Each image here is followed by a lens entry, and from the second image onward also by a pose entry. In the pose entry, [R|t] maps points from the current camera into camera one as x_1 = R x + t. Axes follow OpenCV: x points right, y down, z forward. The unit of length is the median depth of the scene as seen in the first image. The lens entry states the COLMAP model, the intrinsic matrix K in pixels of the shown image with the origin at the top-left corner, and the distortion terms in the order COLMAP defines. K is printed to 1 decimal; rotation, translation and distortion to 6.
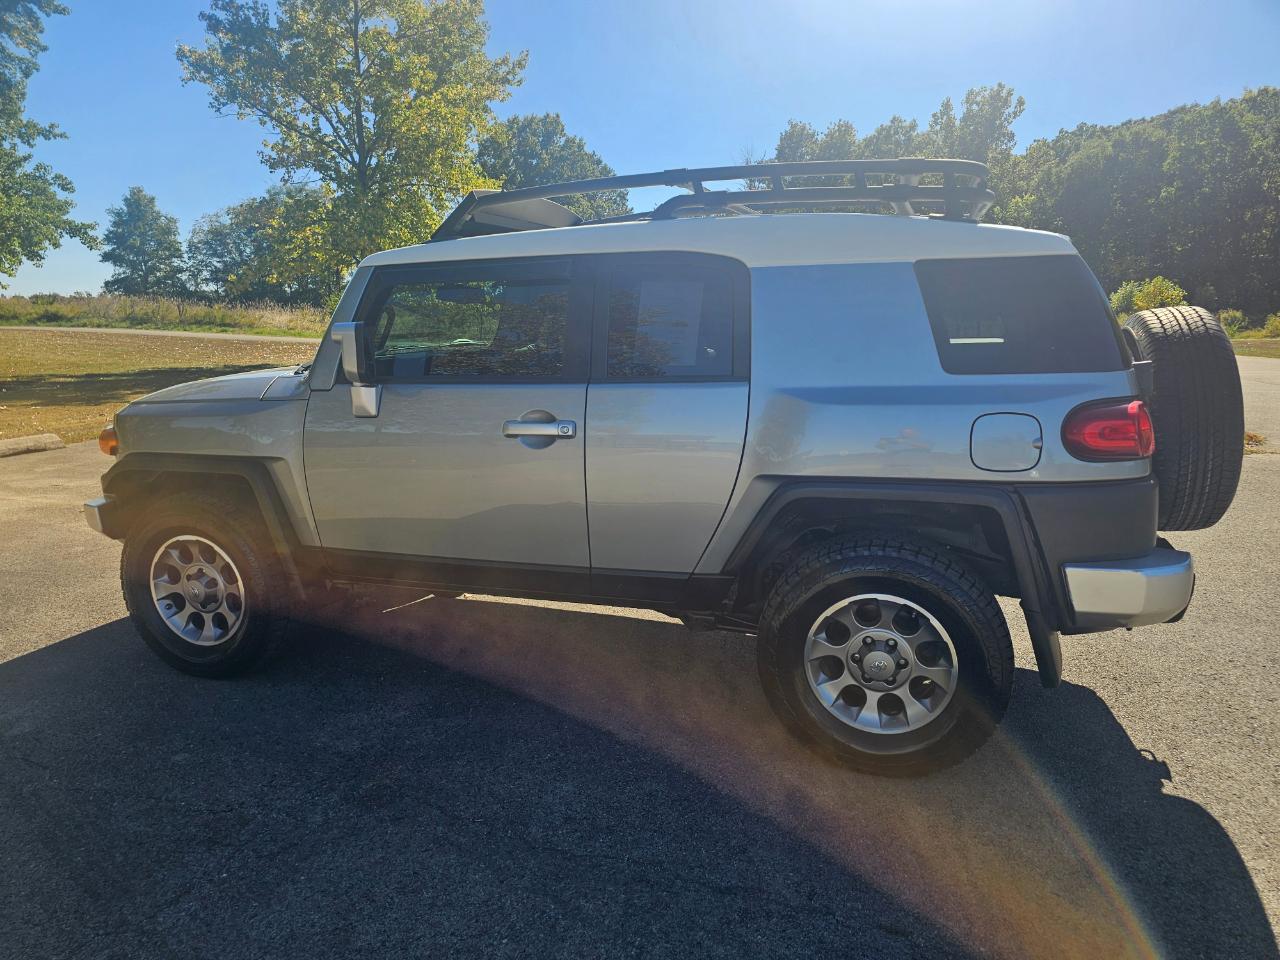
lens RADIAL K [[879.1, 0, 635.9], [0, 879.1, 486.2], [0, 0, 1]] dist [0.042685, -0.031449]
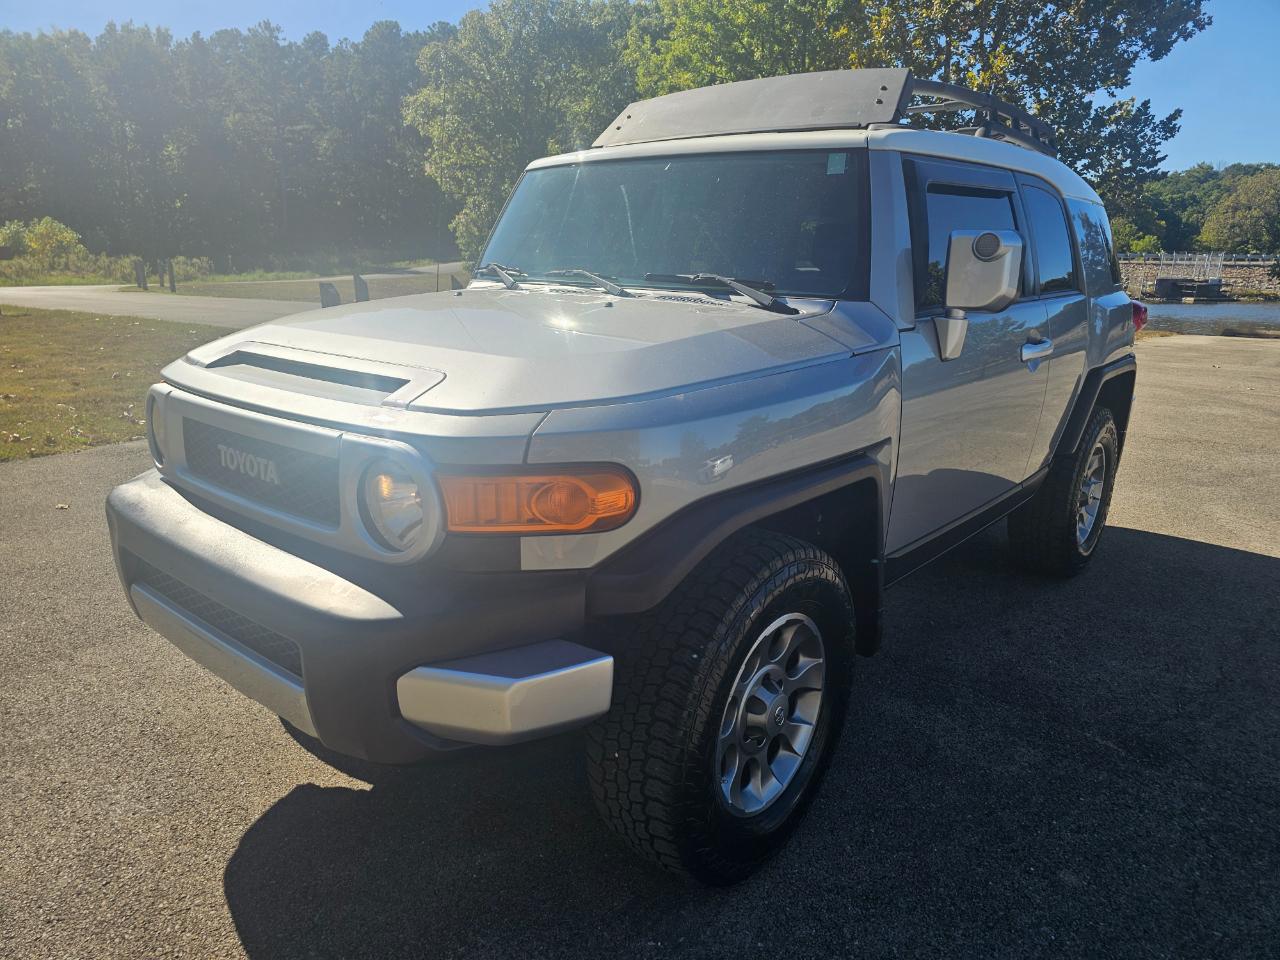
lens RADIAL K [[879.1, 0, 643.0], [0, 879.1, 490.1], [0, 0, 1]] dist [0.042685, -0.031449]
pose [[0.375326, -0.218307, 0.900818, -1.001441], [0.162734, 0.972292, 0.167825, -0.124822], [-0.912495, 0.083605, 0.400453, 0.851153]]
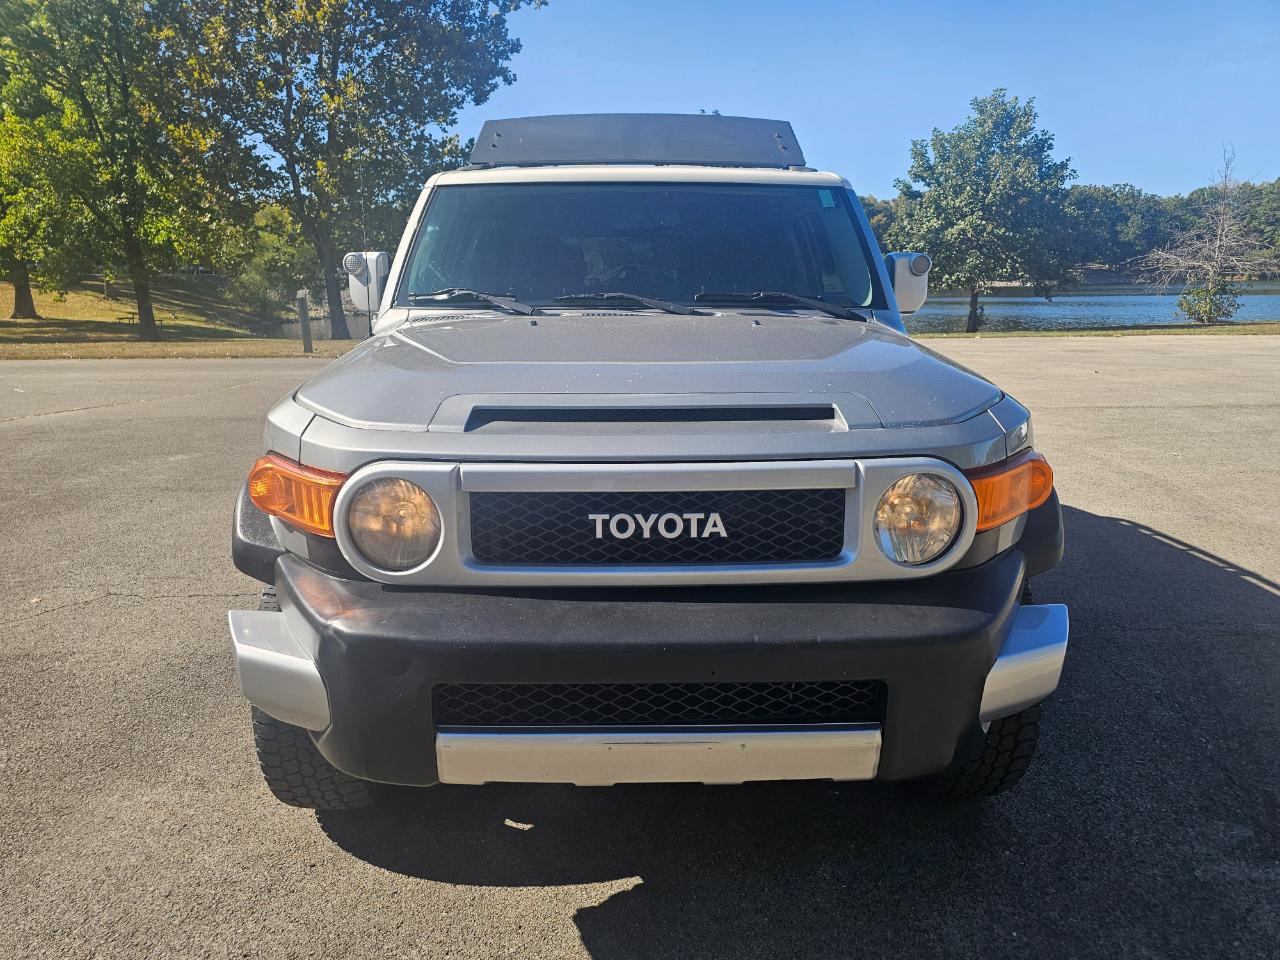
lens RADIAL K [[879.1, 0, 638.5], [0, 879.1, 469.4], [0, 0, 1]] dist [0.042685, -0.031449]
pose [[-0.345807, -0.185231, 0.919841, -1.016996], [0.195848, 0.944480, 0.263820, -0.239225], [-0.917639, 0.271380, -0.290331, 1.412994]]
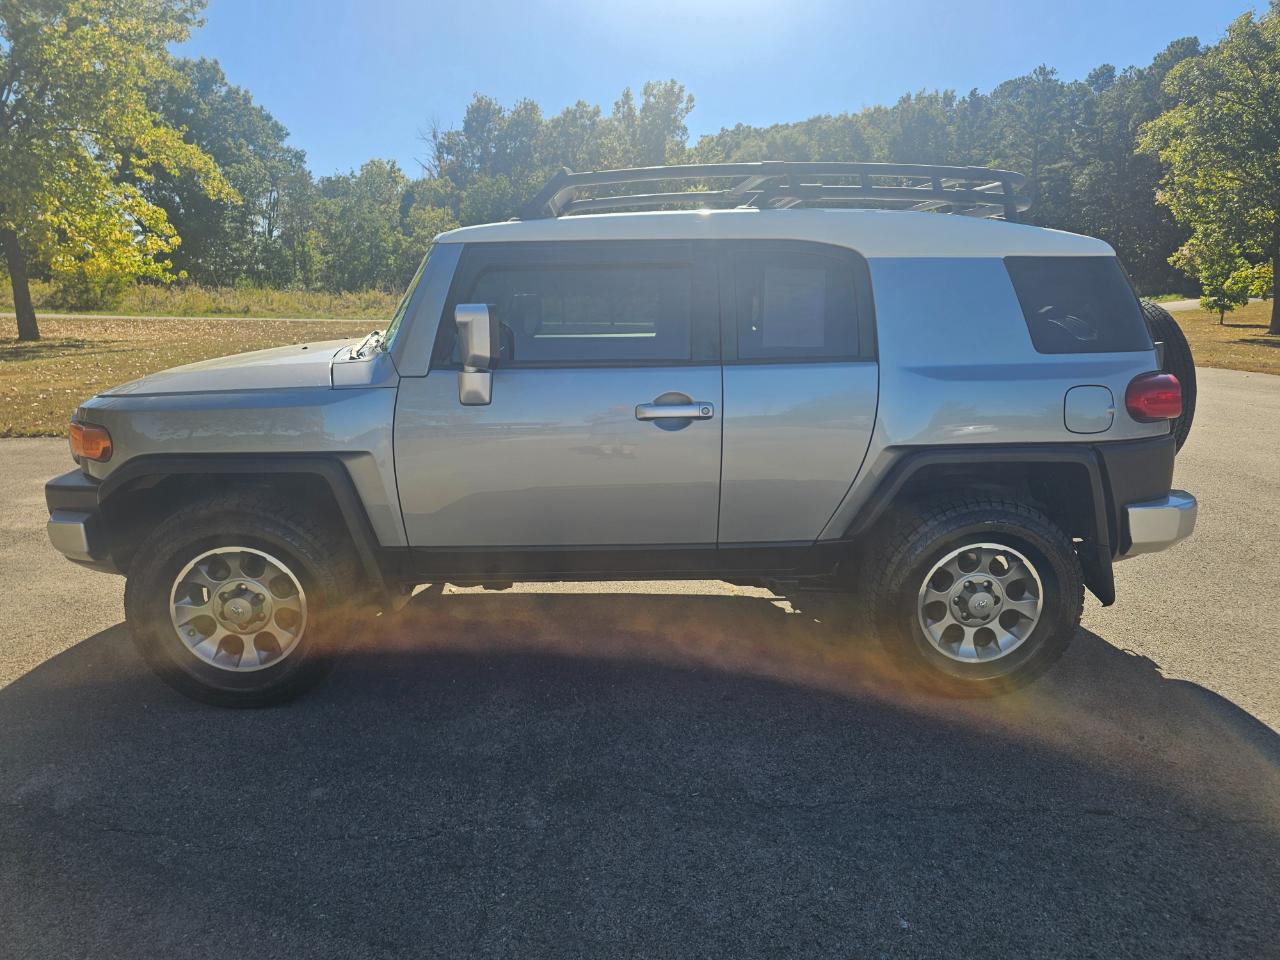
lens RADIAL K [[879.1, 0, 640.4], [0, 879.1, 481.7], [0, 0, 1]] dist [0.042685, -0.031449]
pose [[0.935121, -0.058867, 0.349405, -0.427163], [0.051520, 0.998212, 0.030293, -0.013643], [-0.350564, -0.010326, 0.936482, 0.050349]]
